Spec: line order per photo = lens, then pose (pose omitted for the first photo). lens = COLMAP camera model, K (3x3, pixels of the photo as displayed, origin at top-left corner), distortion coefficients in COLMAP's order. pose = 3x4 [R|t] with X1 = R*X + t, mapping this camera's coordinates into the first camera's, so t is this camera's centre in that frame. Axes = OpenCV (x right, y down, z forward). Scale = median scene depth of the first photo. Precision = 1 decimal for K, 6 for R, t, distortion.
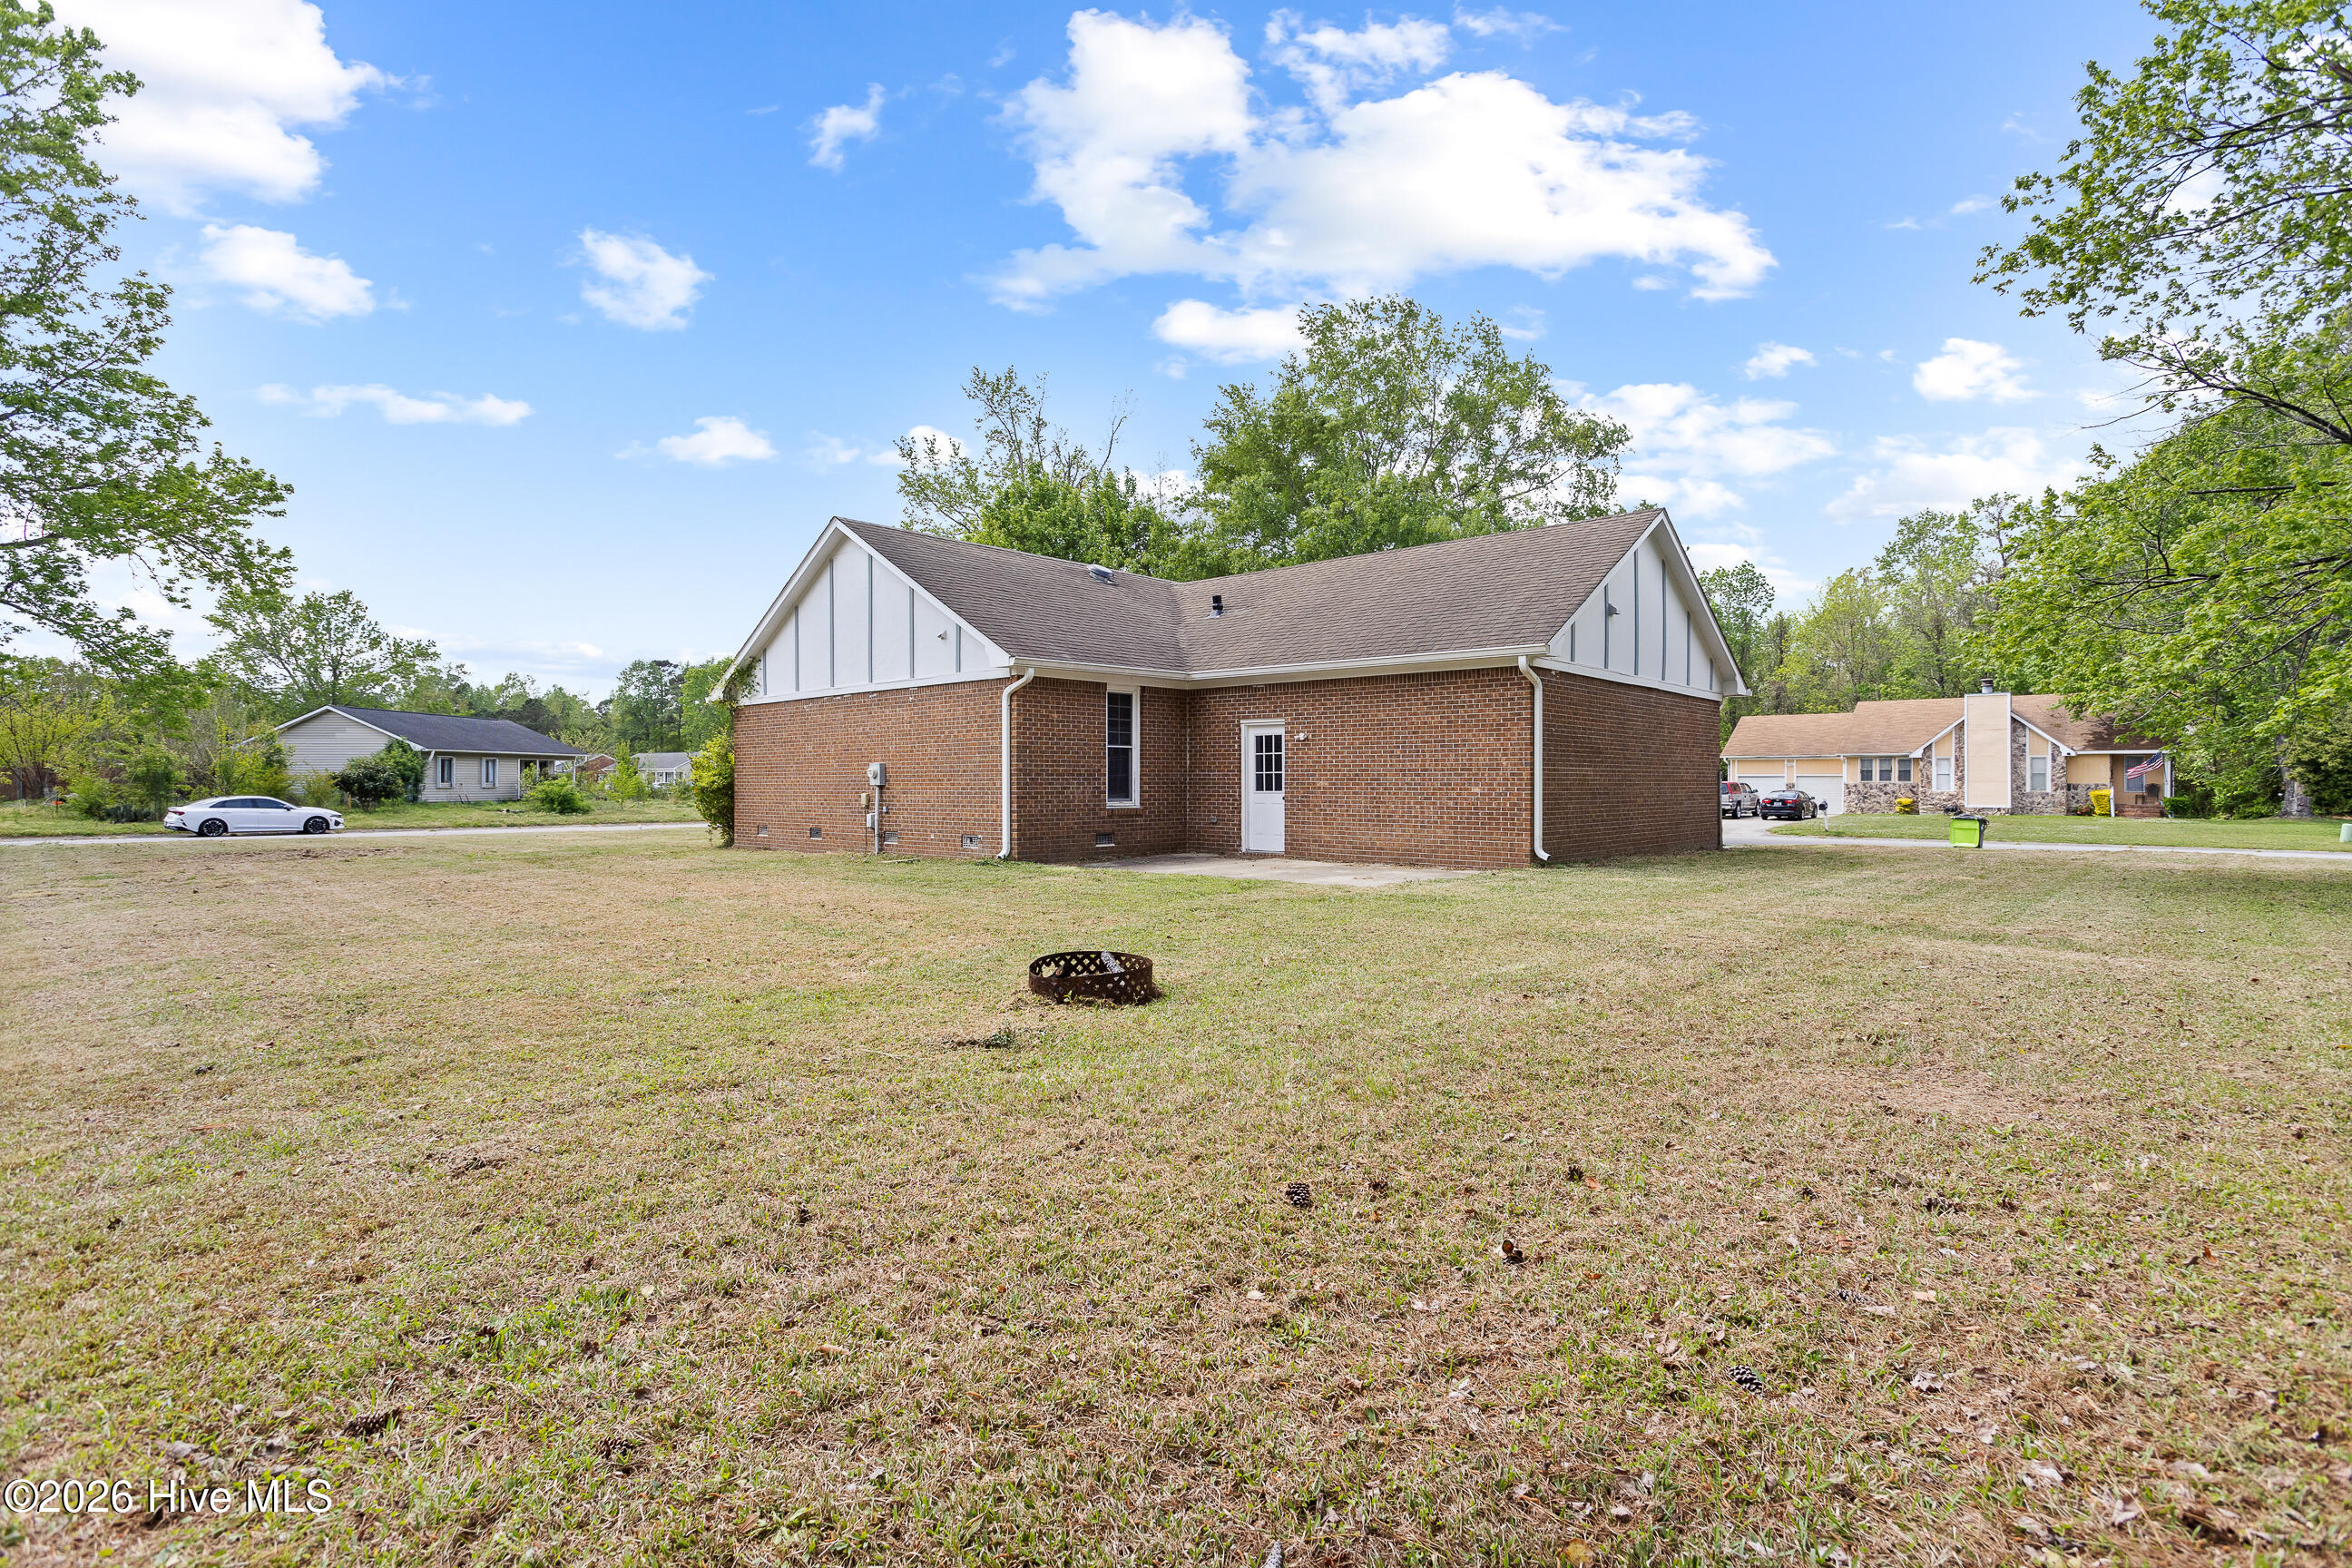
lens RADIAL K [[1171.5, 0, 1174.6], [0, 1171.5, 790.7], [0, 0, 1]] dist [-0.000760, -0.001779]
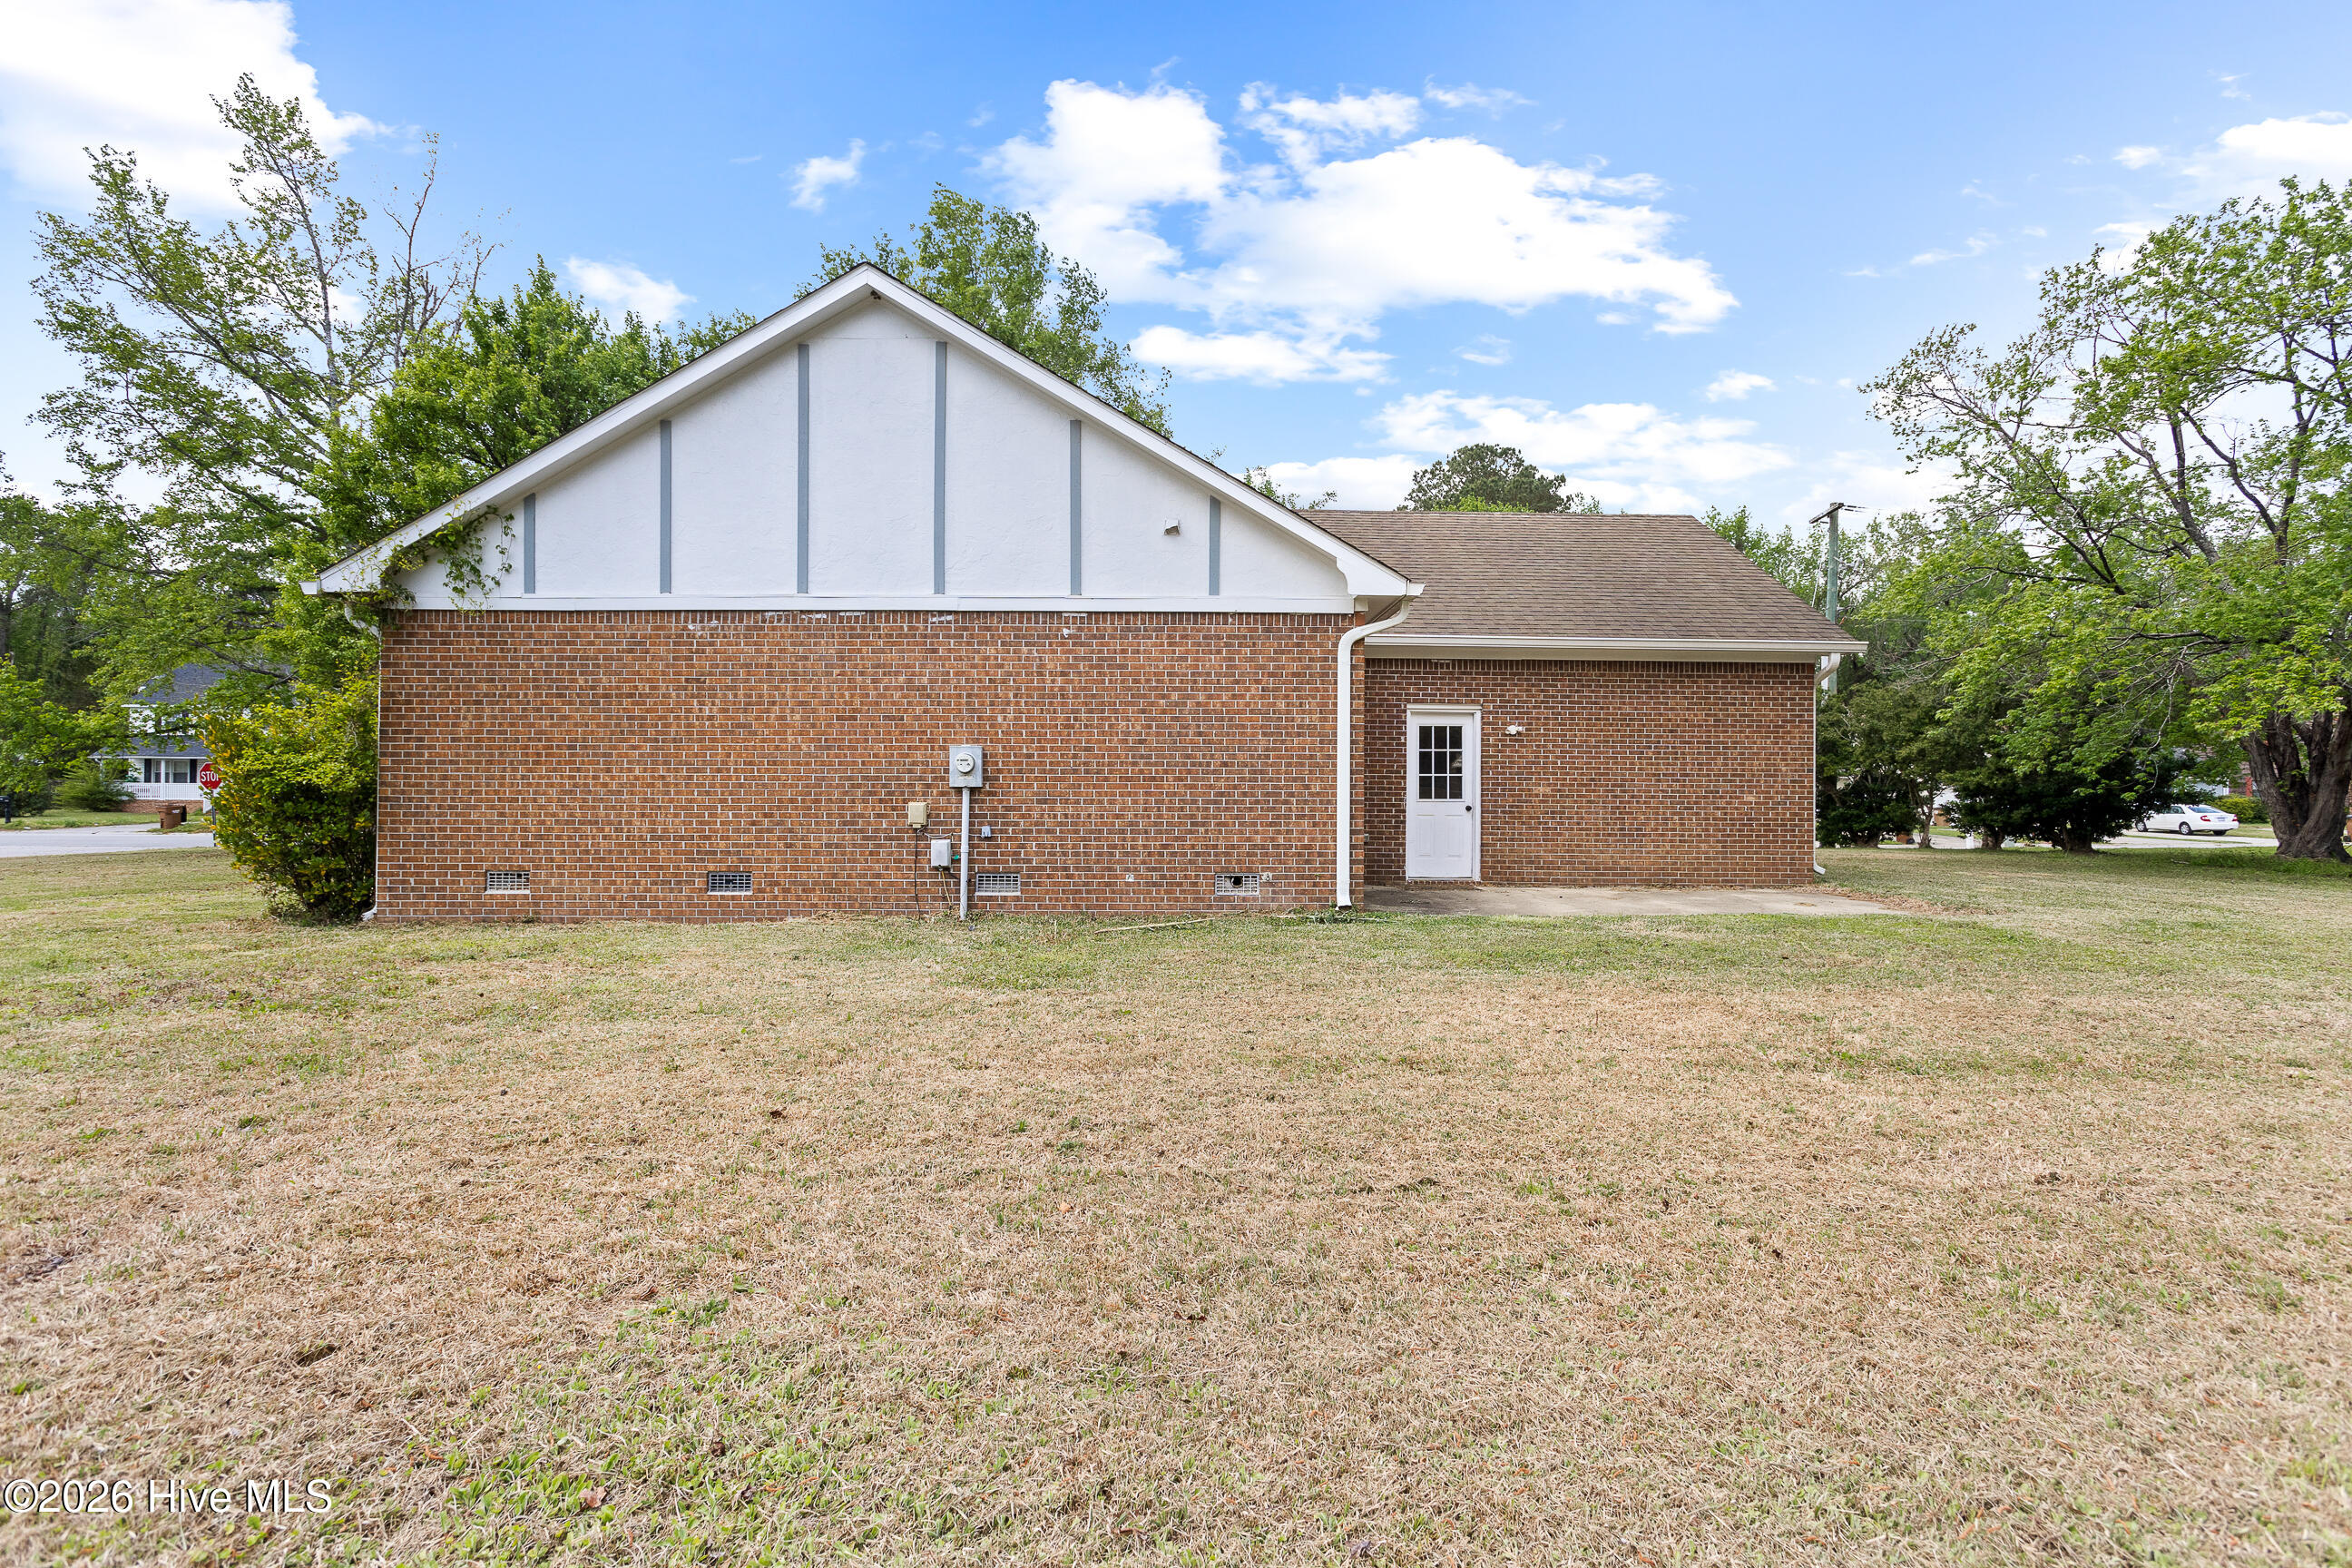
lens RADIAL K [[1188.6, 0, 1175.9], [0, 1188.6, 786.9], [0, 0, 1]] dist [0.000455, 0.000028]
pose [[0.707846, 0.008420, 0.706316, -0.523199], [-0.001732, 0.999947, -0.010184, 0.000652], [-0.706364, 0.005986, 0.707823, 0.503088]]
